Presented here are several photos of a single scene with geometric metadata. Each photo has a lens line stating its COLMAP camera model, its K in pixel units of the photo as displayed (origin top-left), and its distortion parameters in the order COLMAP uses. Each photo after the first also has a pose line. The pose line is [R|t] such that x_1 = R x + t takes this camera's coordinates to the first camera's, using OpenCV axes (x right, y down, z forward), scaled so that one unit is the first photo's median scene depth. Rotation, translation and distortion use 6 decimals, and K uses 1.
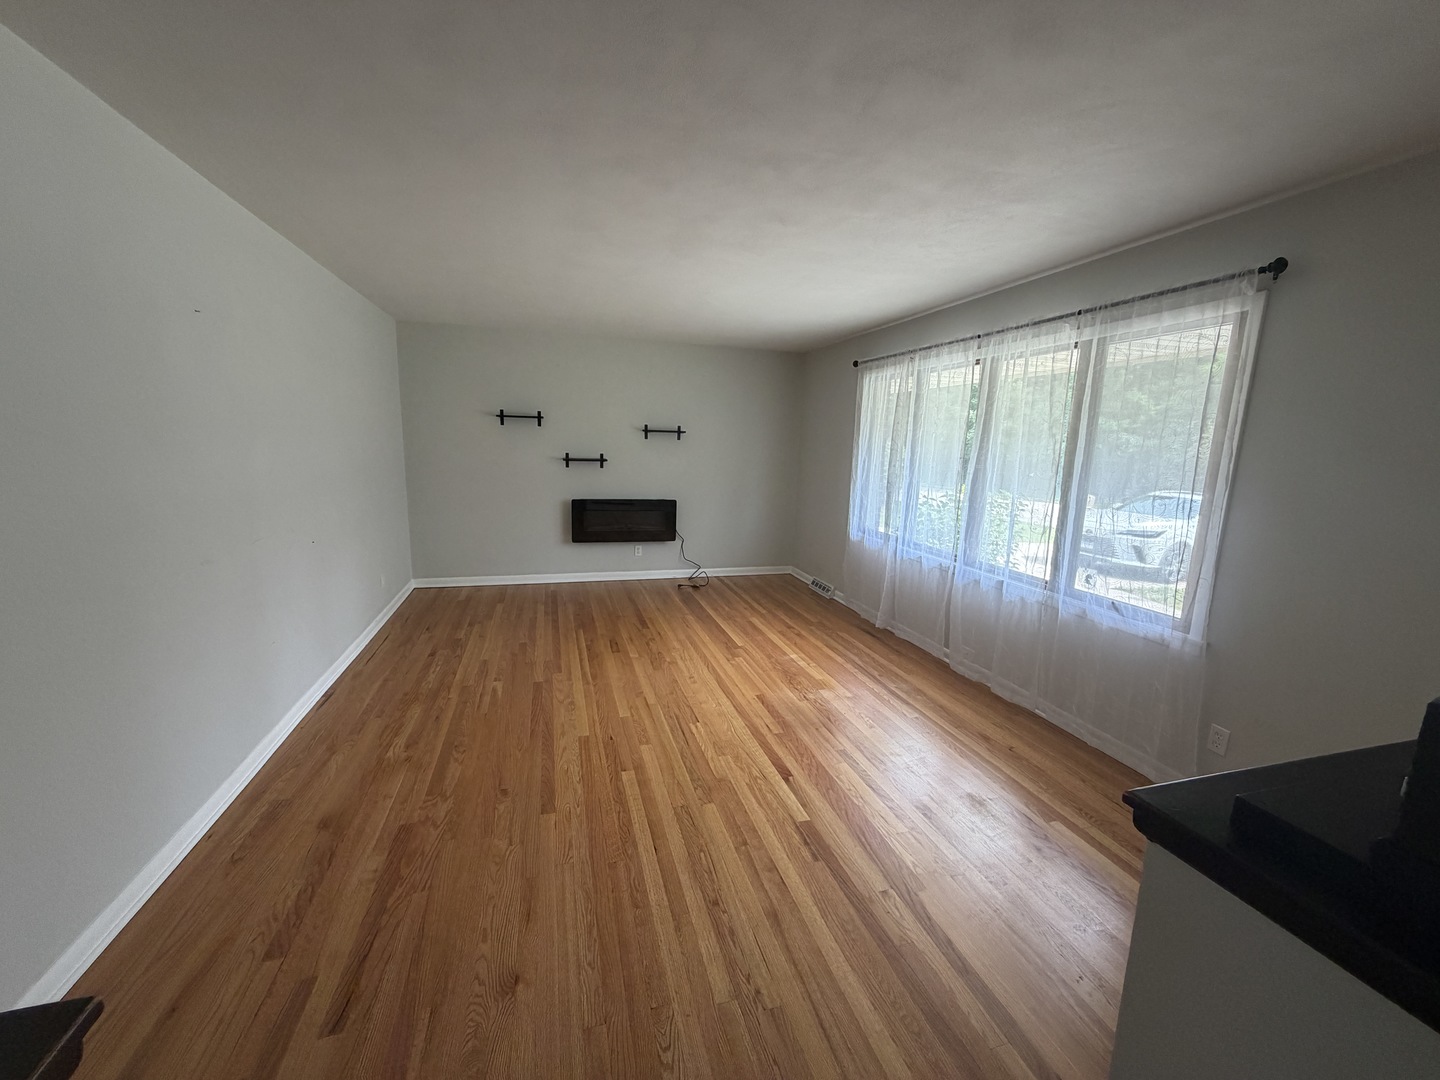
lens RADIAL K [[573.8, 0, 714.0], [0, 573.8, 545.6], [0, 0, 1]] dist [0.001227, 0.000257]
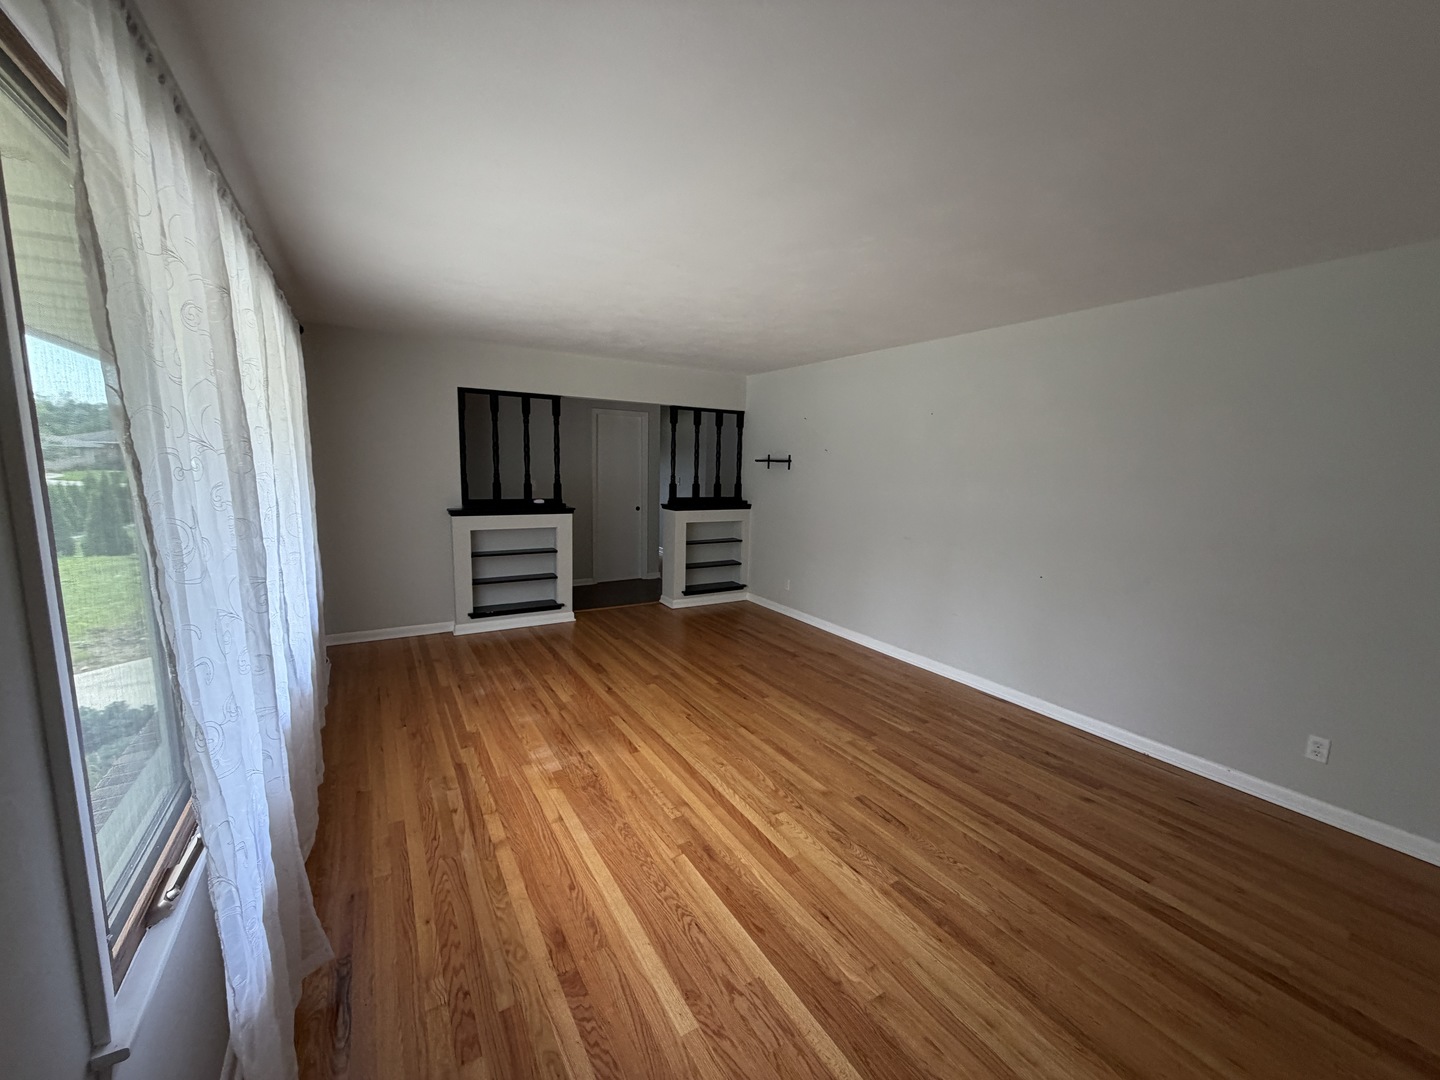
lens RADIAL K [[573.8, 0, 710.8], [0, 573.8, 553.9], [0, 0, 1]] dist [0.001227, 0.000257]
pose [[-0.964742, -0.013386, -0.262856, 0.215830], [-0.100373, 0.941941, 0.320424, -0.340619], [0.243306, 0.335510, -0.910074, 1.842248]]
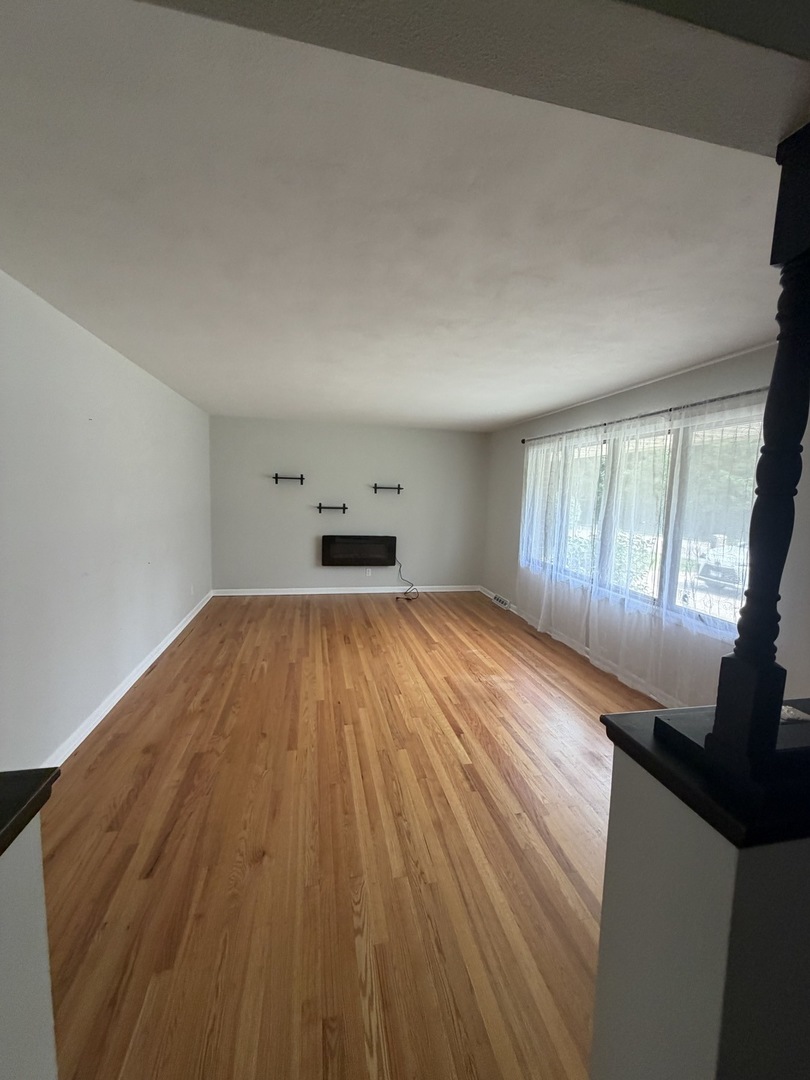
lens RADIAL K [[430.4, 0, 400.5], [0, 430.4, 537.0], [0, 0, 1]] dist [0.001227, 0.000257]
pose [[0.997101, 0.009441, -0.075500, 0.046892], [-0.015105, 0.997083, -0.074813, 0.000165], [0.074573, 0.075736, 0.994335, -0.083270]]
